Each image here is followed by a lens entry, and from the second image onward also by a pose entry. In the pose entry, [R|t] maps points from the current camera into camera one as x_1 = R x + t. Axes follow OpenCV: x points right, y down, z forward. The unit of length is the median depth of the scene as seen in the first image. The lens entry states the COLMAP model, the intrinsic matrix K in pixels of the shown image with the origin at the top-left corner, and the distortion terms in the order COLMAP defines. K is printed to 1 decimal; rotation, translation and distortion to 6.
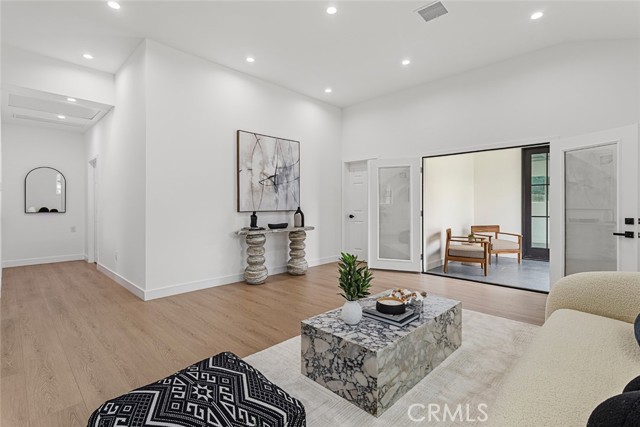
lens RADIAL K [[303.8, 0, 318.1], [0, 303.8, 209.9], [0, 0, 1]] dist [0.004031, 0.000023]
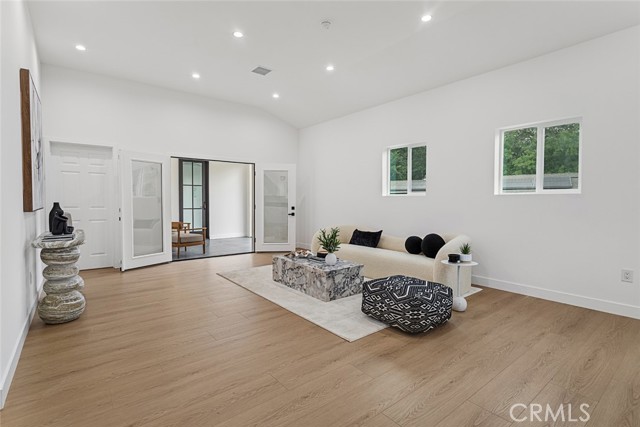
lens RADIAL K [[303.8, 0, 317.4], [0, 303.8, 210.8], [0, 0, 1]] dist [0.004031, 0.000023]
pose [[0.125931, -0.031484, 0.991539, -1.724328], [0.008811, 0.999492, 0.030618, -0.013704], [-0.992000, 0.004881, 0.126145, 0.851894]]
